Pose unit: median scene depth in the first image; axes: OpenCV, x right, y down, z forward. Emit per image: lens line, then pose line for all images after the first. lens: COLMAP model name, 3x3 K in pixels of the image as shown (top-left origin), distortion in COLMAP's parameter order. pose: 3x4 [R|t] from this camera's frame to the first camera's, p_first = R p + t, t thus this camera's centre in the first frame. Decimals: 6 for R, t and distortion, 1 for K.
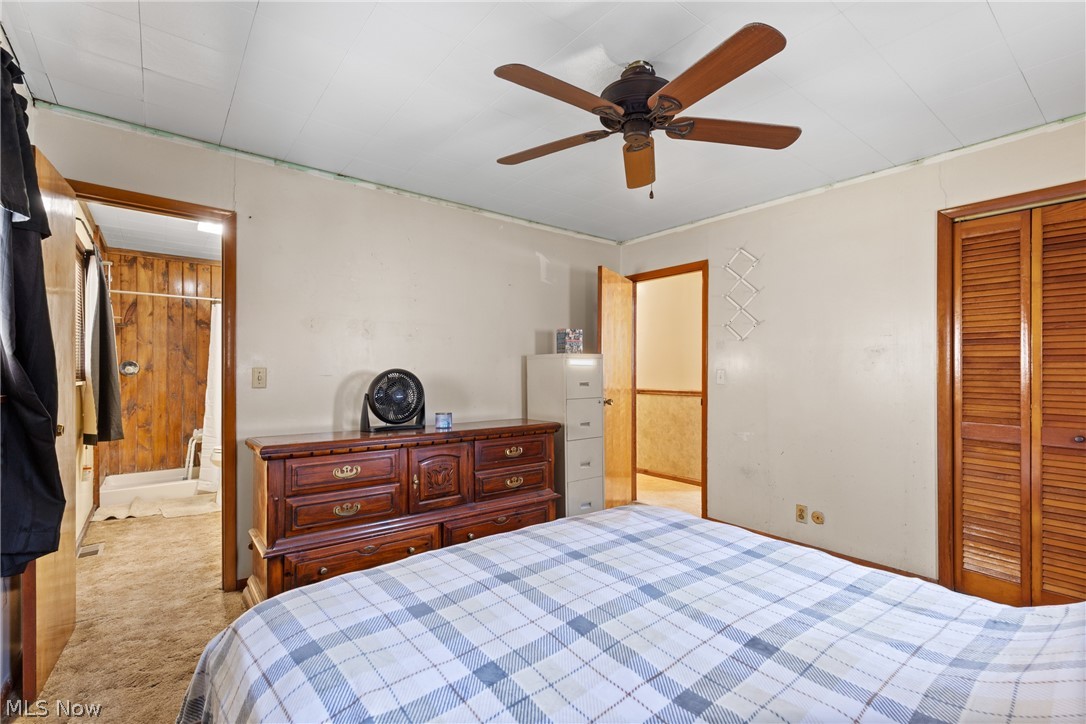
lens RADIAL K [[491.1, 0, 544.9], [0, 491.1, 361.5], [0, 0, 1]] dist [0.009067, 0.000056]
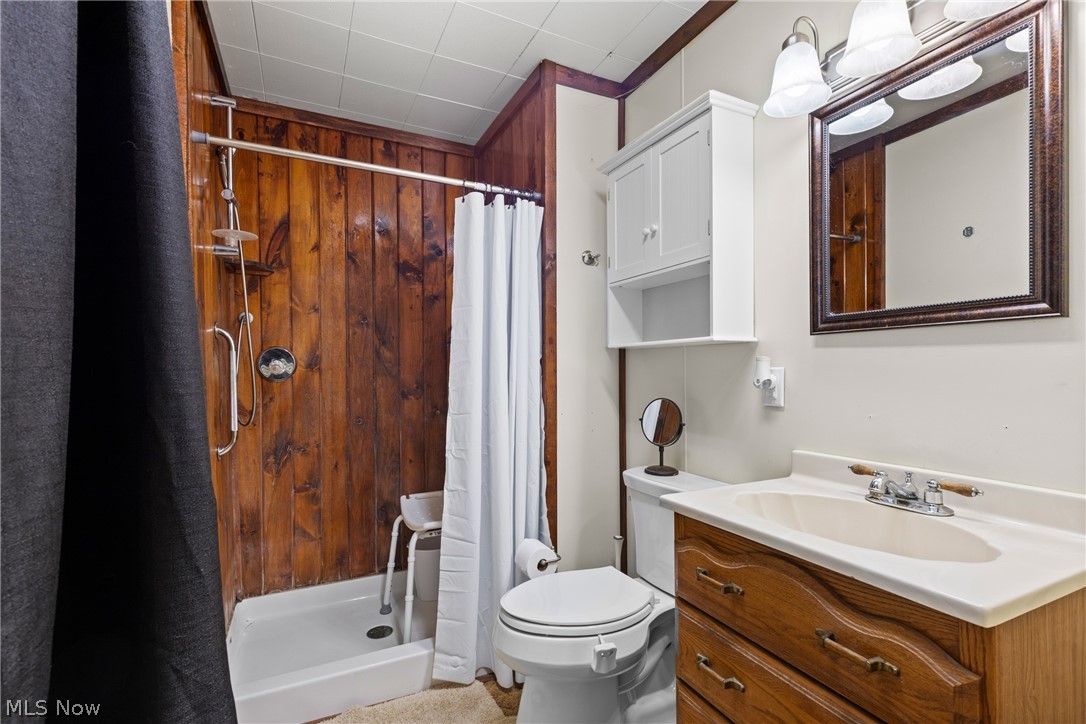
lens RADIAL K [[491.1, 0, 540.5], [0, 491.1, 369.0], [0, 0, 1]] dist [0.009067, 0.000056]
pose [[0.979270, -0.003841, -0.202523, -0.496395], [0.006634, 0.999892, 0.013115, 0.013955], [0.202450, -0.014186, 0.979190, 0.586761]]
